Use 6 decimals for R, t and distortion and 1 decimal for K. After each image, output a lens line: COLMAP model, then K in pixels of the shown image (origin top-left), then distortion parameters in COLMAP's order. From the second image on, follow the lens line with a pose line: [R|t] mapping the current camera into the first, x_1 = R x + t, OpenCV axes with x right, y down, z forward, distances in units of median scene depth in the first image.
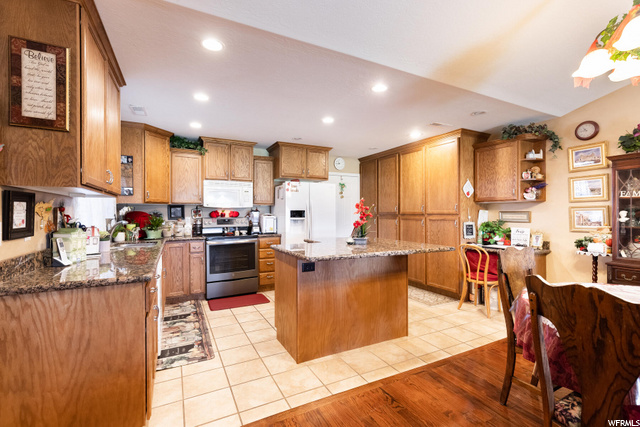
lens RADIAL K [[286.8, 0, 321.9], [0, 286.8, 212.5], [0, 0, 1]] dist [0.009993, -0.001968]
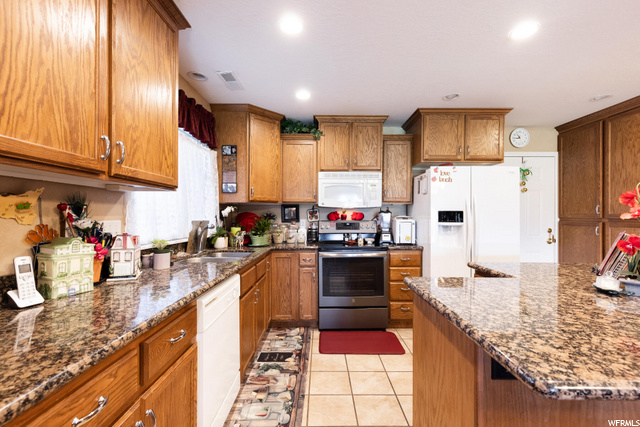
lens RADIAL K [[286.8, 0, 322.3], [0, 286.8, 214.3], [0, 0, 1]] dist [0.009993, -0.001968]
pose [[0.891166, 0.004283, -0.453656, -0.057420], [-0.004665, 0.999989, 0.000278, 0.000835], [0.453652, 0.001869, 0.891177, 0.354199]]
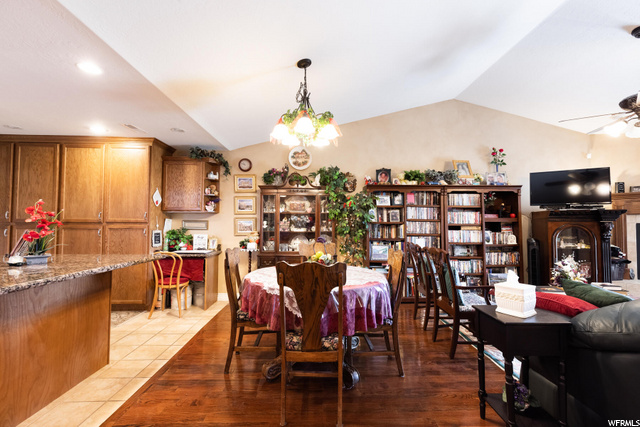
lens RADIAL K [[286.8, 0, 322.3], [0, 286.8, 212.4], [0, 0, 1]] dist [0.009993, -0.001968]
pose [[0.427641, 0.037140, 0.903185, -0.167310], [-0.009782, 0.999287, -0.036461, 0.000888], [-0.903896, 0.006757, 0.427699, 0.035223]]
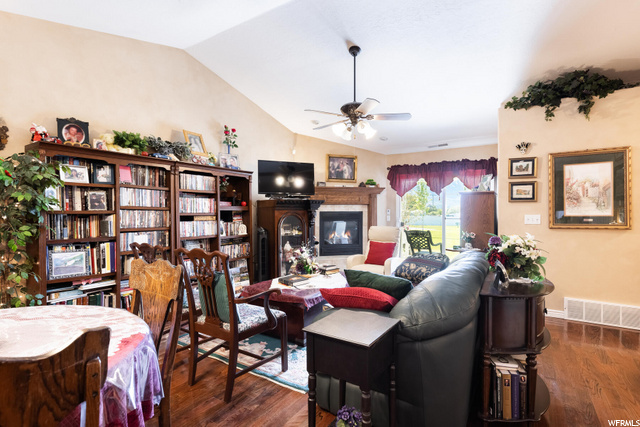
lens RADIAL K [[316.3, 0, 322.7], [0, 316.3, 213.8], [0, 0, 1]] dist [0.002944, -0.000604]
pose [[-0.507546, -0.000603, 0.861625, 0.043772], [-0.002127, 0.999998, -0.000553, 0.001325], [-0.861622, -0.002113, -0.507546, 0.181911]]
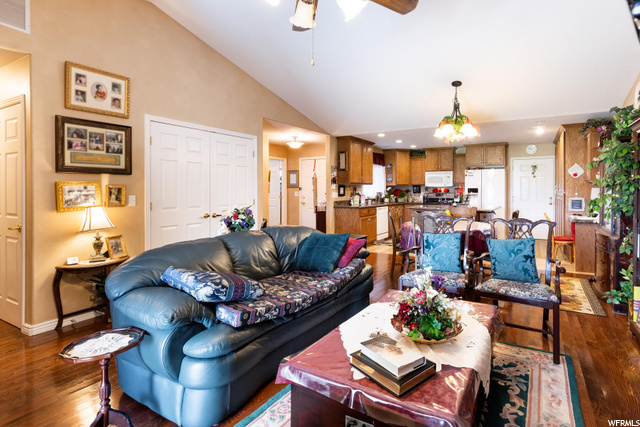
lens RADIAL K [[317.9, 0, 363.4], [0, 317.9, 184.8], [0, 0, 1]] dist [0.011907, -0.001257]
pose [[0.570629, -0.010436, -0.821141, 1.161370], [0.003016, 0.999939, -0.010613, -0.011321], [0.821202, 0.003580, 0.570626, -0.547709]]
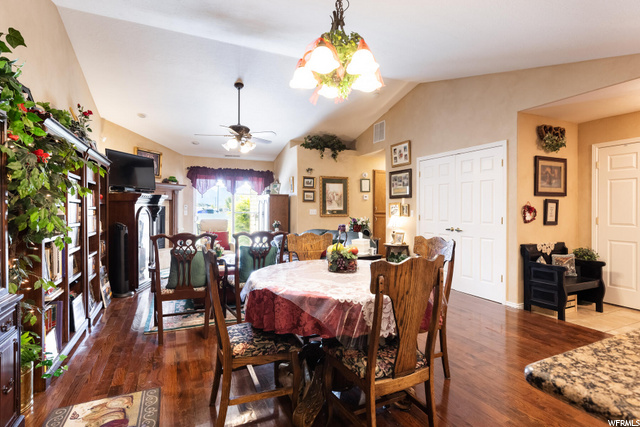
lens RADIAL K [[321.0, 0, 337.1], [0, 321.0, 212.7], [0, 0, 1]] dist [-0.059817, -0.000556]
pose [[-0.999999, -0.001199, -0.001039, 0.419186], [-0.001204, 0.999987, 0.005021, 0.011118], [0.001033, 0.005022, -0.999987, 0.872600]]
